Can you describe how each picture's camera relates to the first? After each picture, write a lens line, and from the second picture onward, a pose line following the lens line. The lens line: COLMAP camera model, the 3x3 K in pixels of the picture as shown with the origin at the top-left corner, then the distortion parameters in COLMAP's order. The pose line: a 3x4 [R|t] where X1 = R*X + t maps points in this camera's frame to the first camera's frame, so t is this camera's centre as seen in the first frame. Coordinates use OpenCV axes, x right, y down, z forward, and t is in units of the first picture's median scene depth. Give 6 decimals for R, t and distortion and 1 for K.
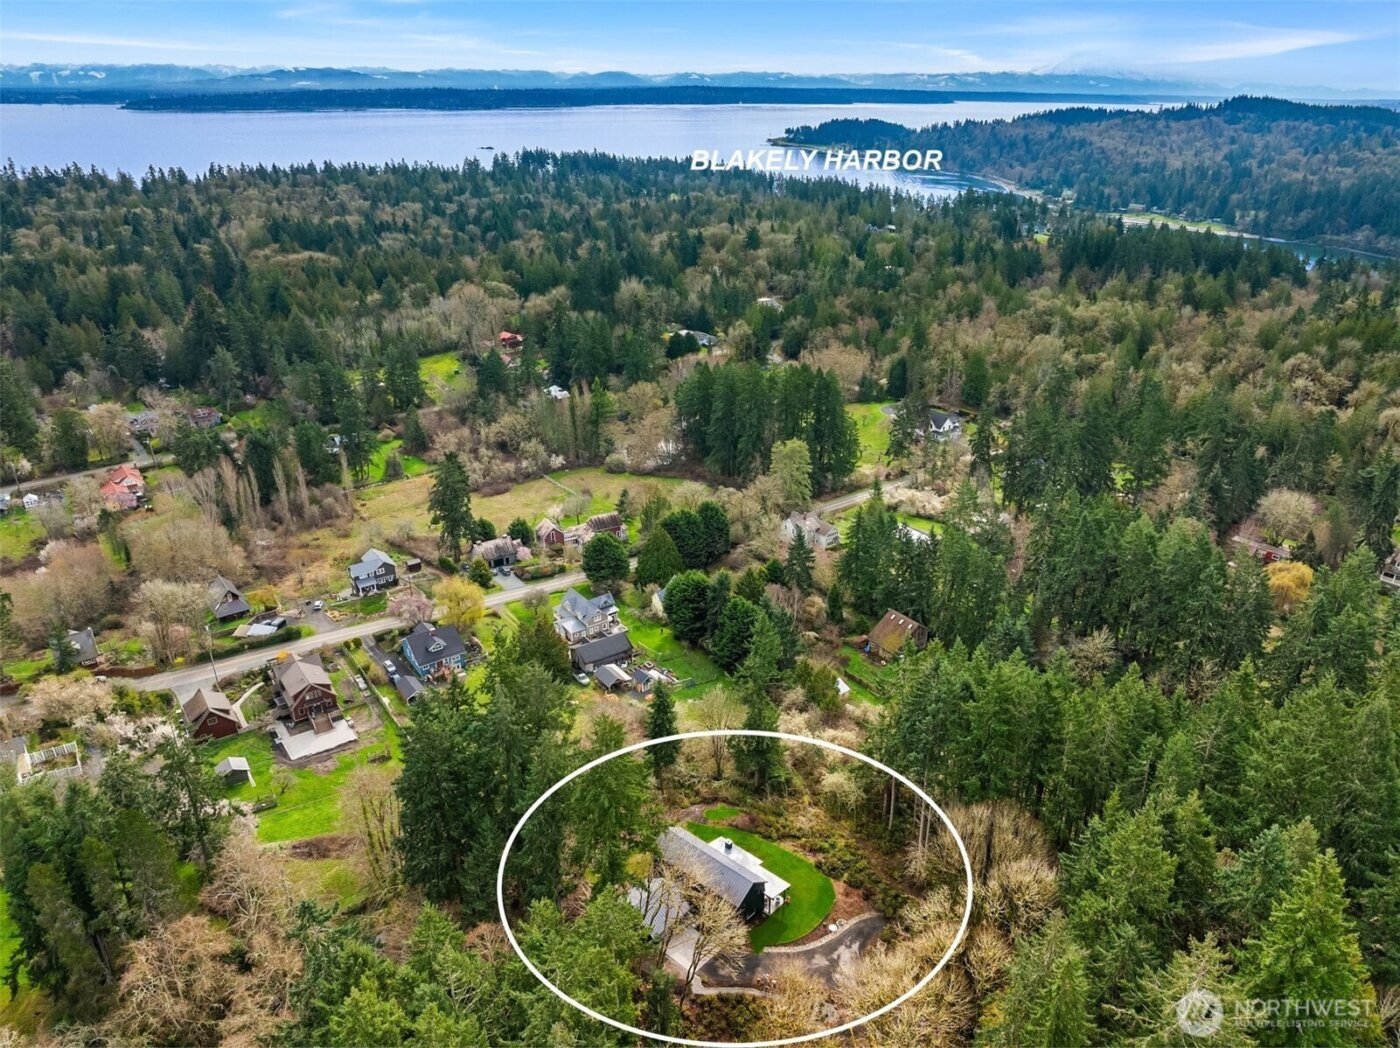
lens RADIAL K [[985.9, 0, 703.1], [0, 985.9, 527.4], [0, 0, 1]] dist [-0.038768, 0.012851]
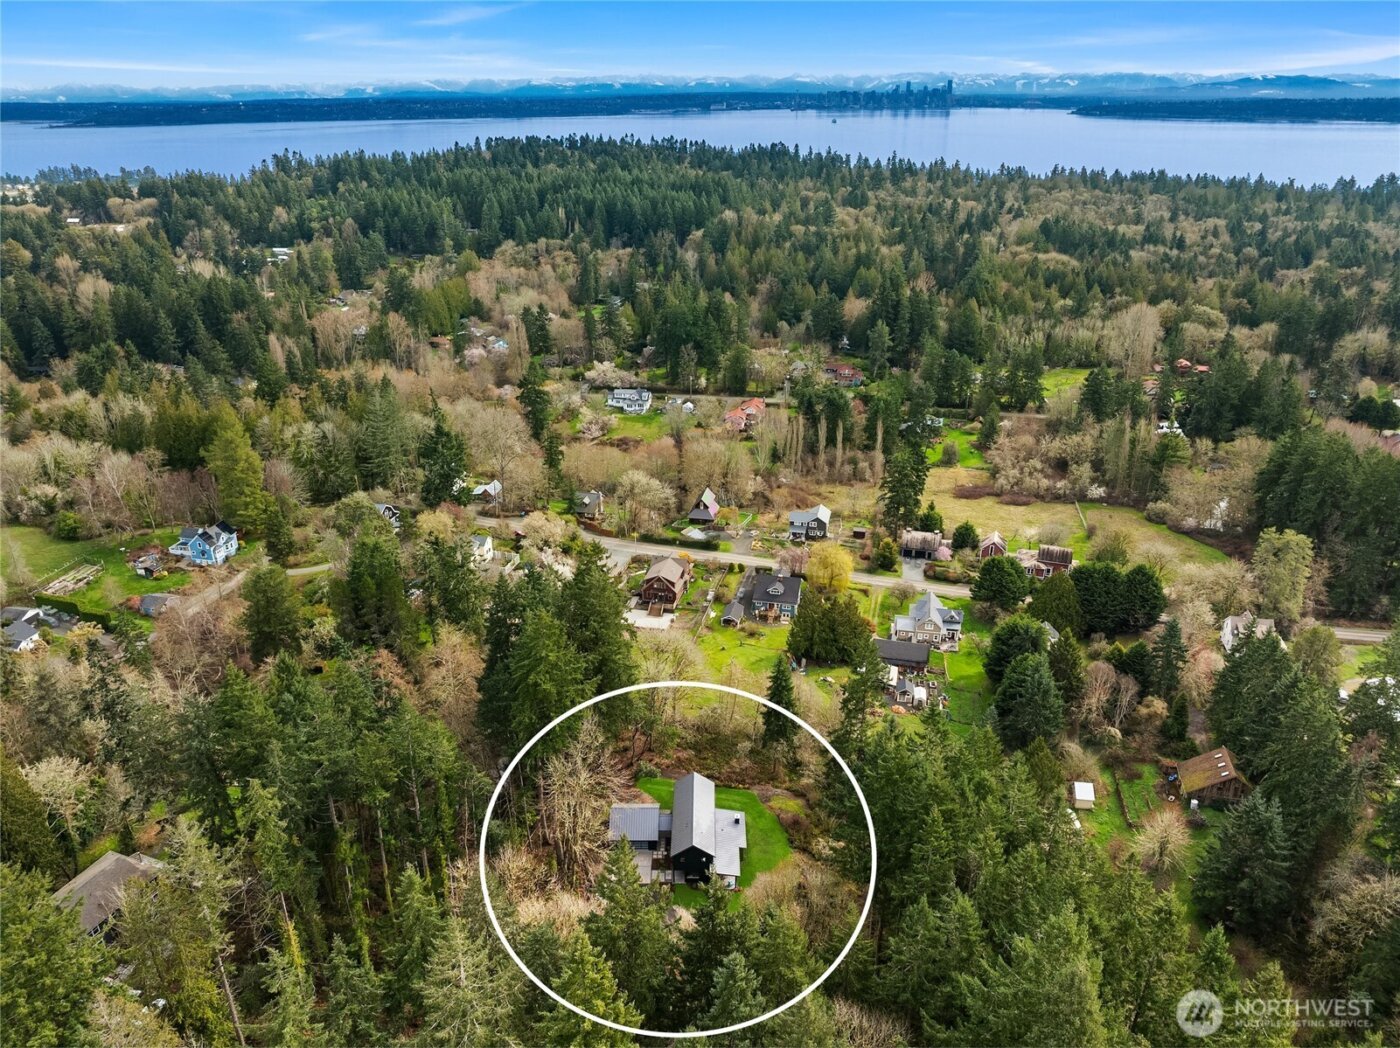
lens RADIAL K [[985.9, 0, 694.8], [0, 985.9, 521.8], [0, 0, 1]] dist [-0.038768, 0.012851]
pose [[0.657111, 0.290705, -0.695482, 0.335737], [-0.298796, 0.947515, 0.113740, -0.041974], [0.692044, 0.133067, 0.709484, 0.102712]]
